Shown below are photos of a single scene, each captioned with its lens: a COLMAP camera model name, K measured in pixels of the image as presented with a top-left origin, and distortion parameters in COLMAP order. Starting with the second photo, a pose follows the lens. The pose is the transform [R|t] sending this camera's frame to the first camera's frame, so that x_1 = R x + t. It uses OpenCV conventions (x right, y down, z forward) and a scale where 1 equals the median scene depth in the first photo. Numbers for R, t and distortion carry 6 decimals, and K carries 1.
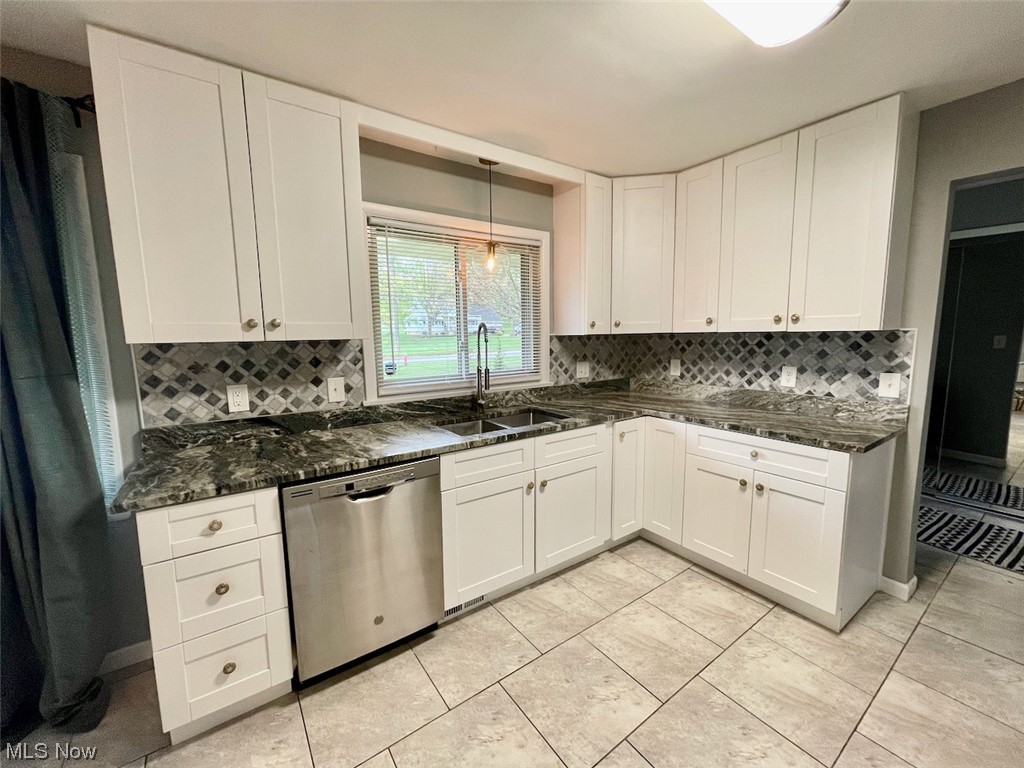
lens RADIAL K [[411.7, 0, 507.5], [0, 411.7, 383.5], [0, 0, 1]] dist [-0.006813, 0.001419]
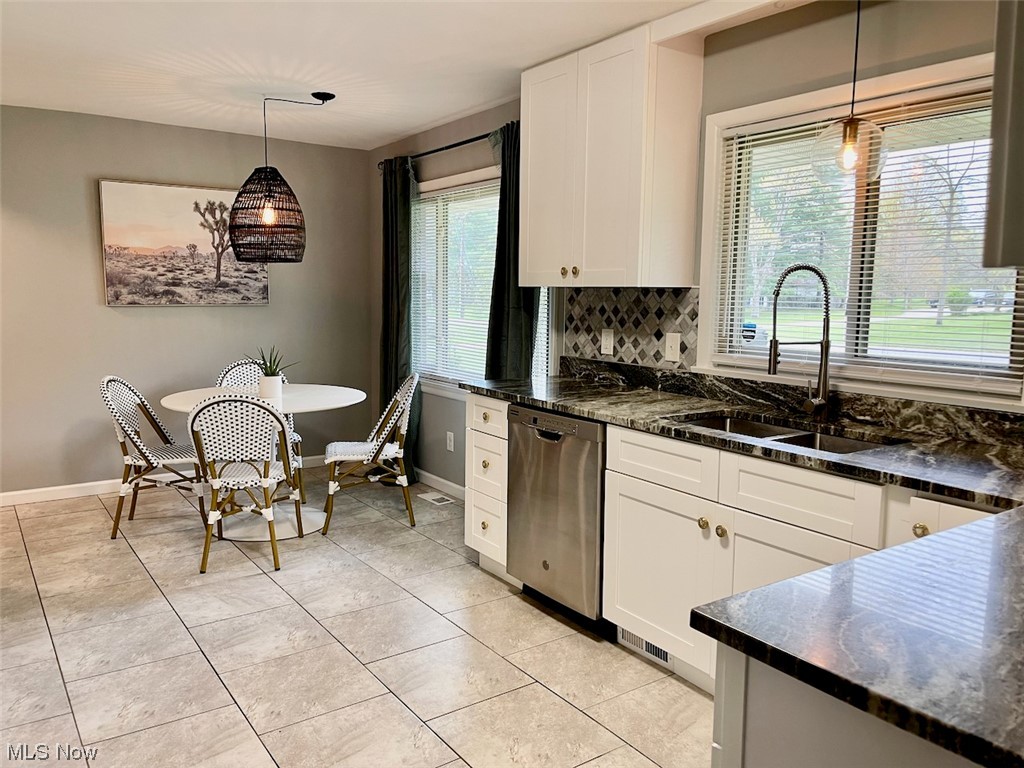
lens RADIAL K [[774.4, 0, 506.8], [0, 774.4, 380.6], [0, 0, 1]] dist [0.040667, -0.034123]
pose [[-0.004299, 0.128229, -0.991735, 1.218815], [-0.134860, 0.982610, 0.127634, -0.077490], [0.990855, 0.134294, 0.013069, 0.662792]]
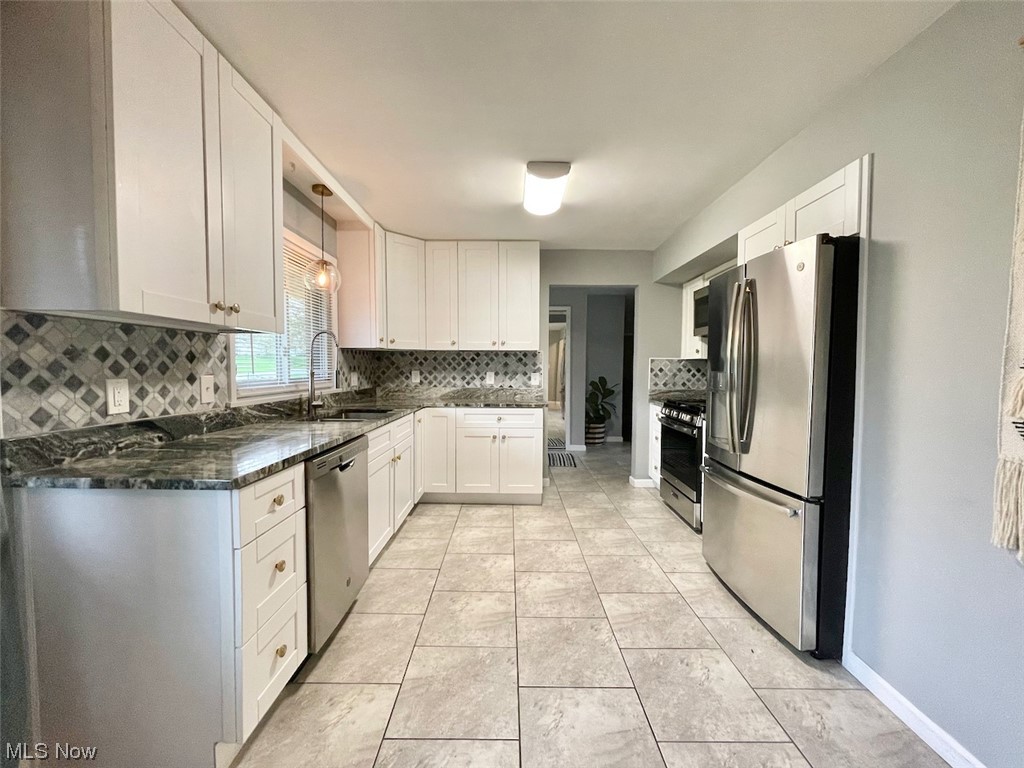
lens RADIAL K [[411.7, 0, 508.6], [0, 411.7, 381.0], [0, 0, 1]] dist [-0.006813, 0.001419]
pose [[0.576612, -0.011697, 0.816935, -0.783156], [0.085977, 0.995214, -0.046434, 0.097007], [-0.812482, 0.097012, 0.574858, -0.041255]]
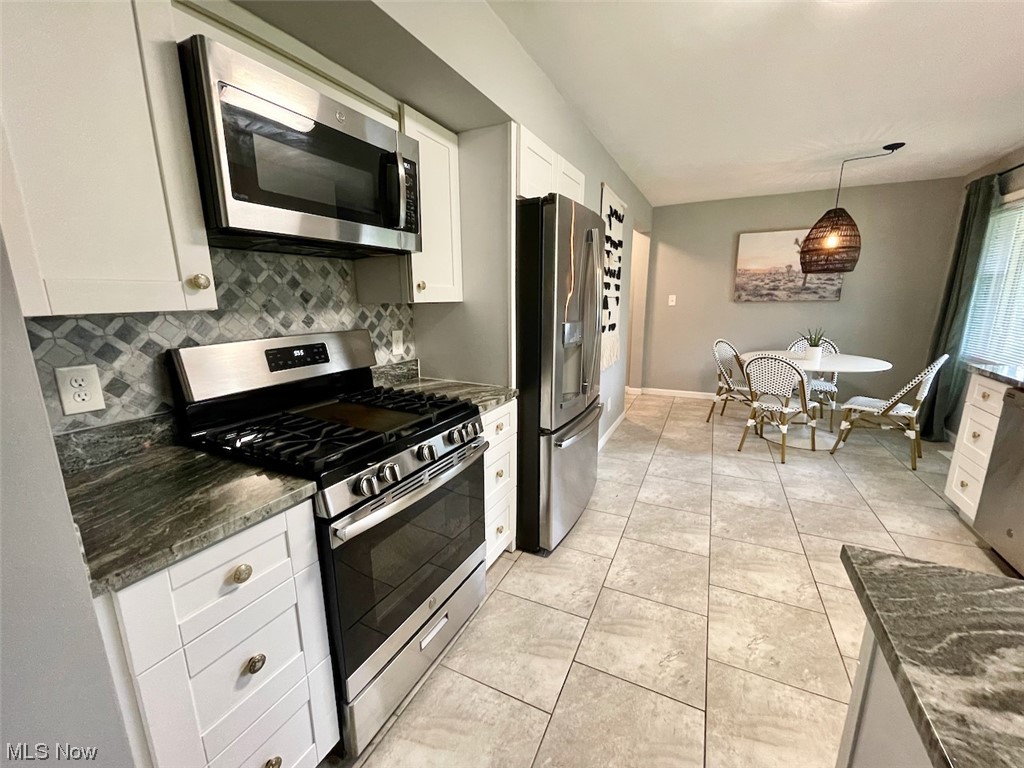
lens RADIAL K [[411.7, 0, 510.3], [0, 411.7, 381.8], [0, 0, 1]] dist [-0.006813, 0.001419]
pose [[-0.876626, 0.123074, -0.465166, 1.094549], [-0.034282, 0.948303, 0.315510, -0.100070], [0.479949, 0.292531, -0.827088, 0.927921]]
